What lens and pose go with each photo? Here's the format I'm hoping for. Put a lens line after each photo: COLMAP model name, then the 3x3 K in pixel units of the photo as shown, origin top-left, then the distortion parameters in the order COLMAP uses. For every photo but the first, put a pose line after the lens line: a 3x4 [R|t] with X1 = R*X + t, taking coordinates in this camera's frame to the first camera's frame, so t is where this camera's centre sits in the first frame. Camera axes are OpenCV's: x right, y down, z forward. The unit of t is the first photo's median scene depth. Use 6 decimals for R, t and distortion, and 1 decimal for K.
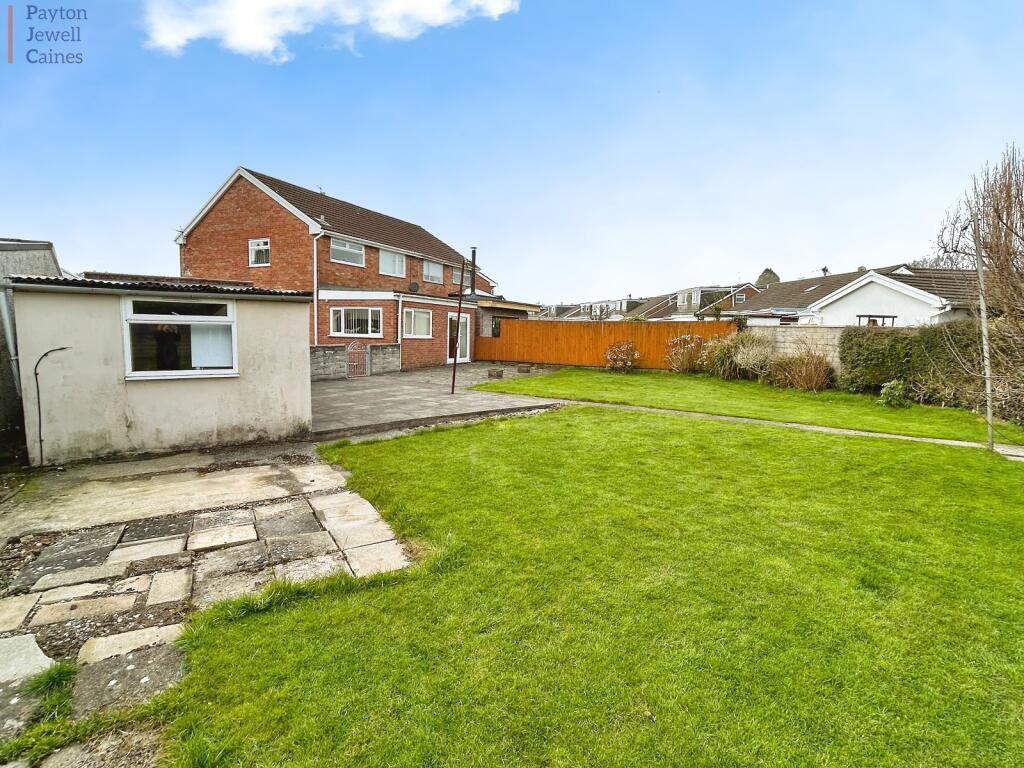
lens RADIAL K [[502.8, 0, 508.9], [0, 502.8, 387.0], [0, 0, 1]] dist [-0.003348, 0.002159]
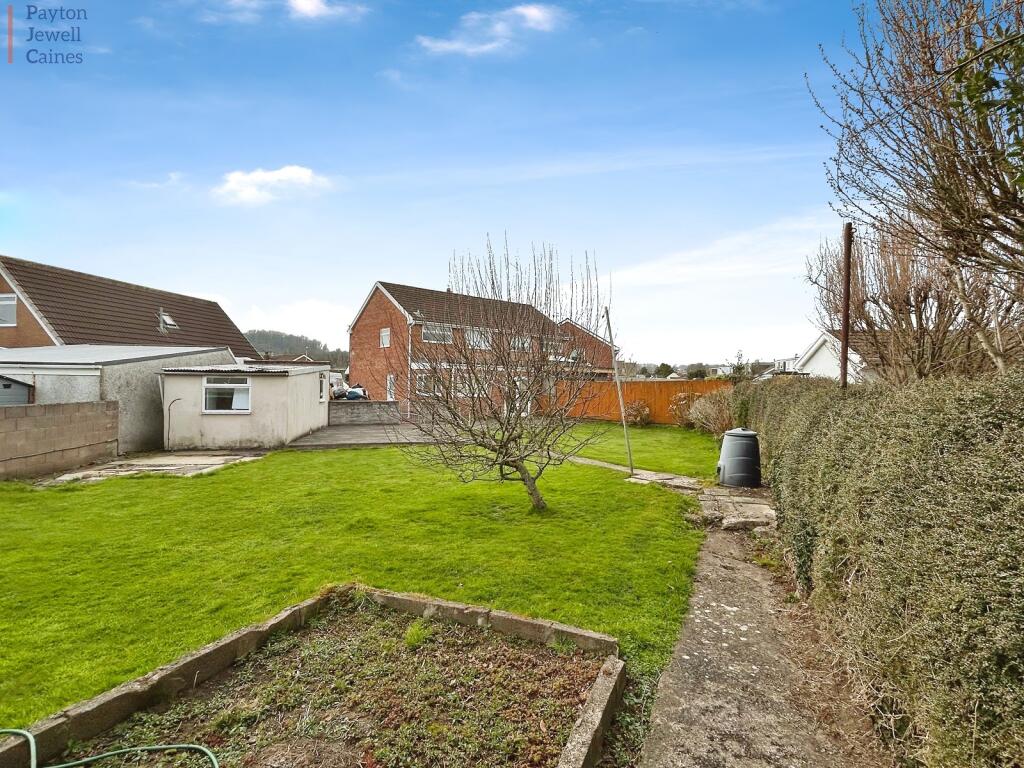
lens RADIAL K [[502.8, 0, 507.6], [0, 502.8, 384.5], [0, 0, 1]] dist [-0.003348, 0.002159]
pose [[0.909139, -0.012636, -0.416301, 1.236605], [-0.039484, 0.992423, -0.116350, 0.055990], [0.414617, 0.122216, 0.901752, -0.397448]]
